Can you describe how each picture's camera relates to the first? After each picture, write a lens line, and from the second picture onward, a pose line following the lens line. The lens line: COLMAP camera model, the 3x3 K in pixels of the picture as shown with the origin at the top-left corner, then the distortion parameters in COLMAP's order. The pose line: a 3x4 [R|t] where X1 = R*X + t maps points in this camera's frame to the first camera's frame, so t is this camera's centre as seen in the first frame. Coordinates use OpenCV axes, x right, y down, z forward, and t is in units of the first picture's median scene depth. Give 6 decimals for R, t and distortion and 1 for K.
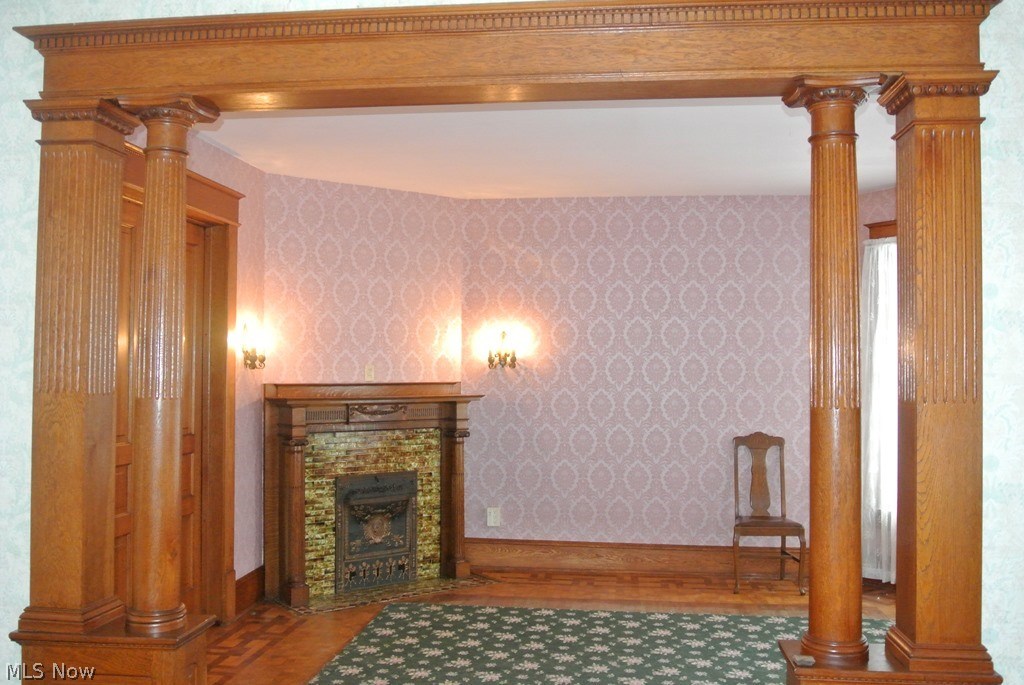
lens RADIAL K [[1002.6, 0, 513.2], [0, 1002.6, 341.1], [0, 0, 1]] dist [0.017771, 0.000000]
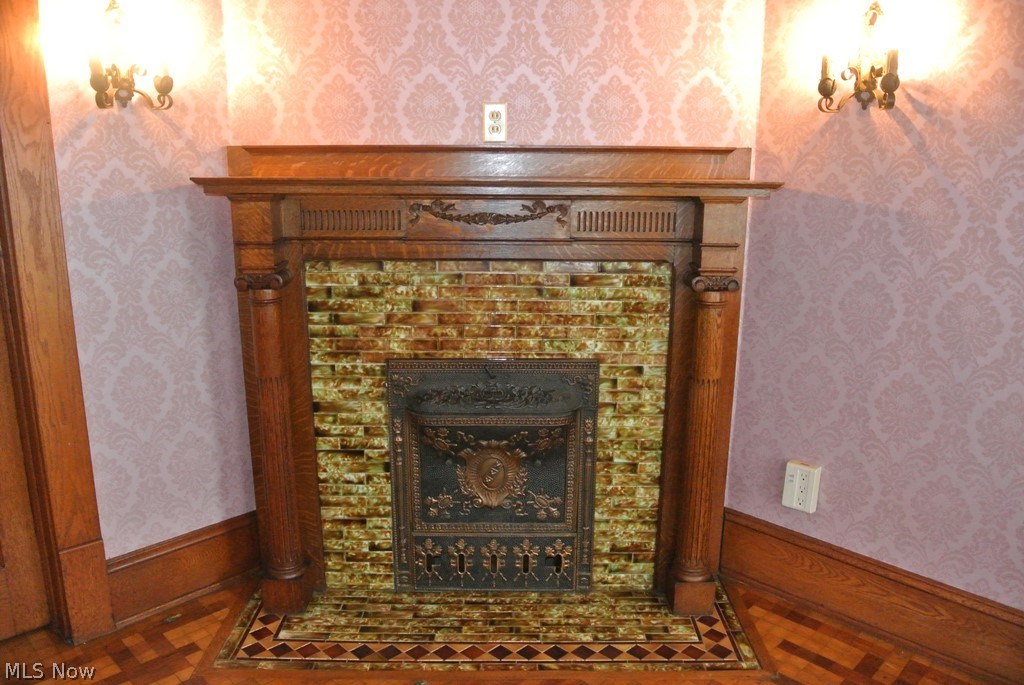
lens RADIAL K [[794.4, 0, 507.6], [0, 794.4, 344.3], [0, 0, 1]] dist [-0.076915, 0.017087]
pose [[0.785011, 0.145721, -0.602098, 0.074663], [0.011684, 0.968284, 0.249579, 0.039525], [0.619371, -0.202957, 0.758411, 0.734293]]
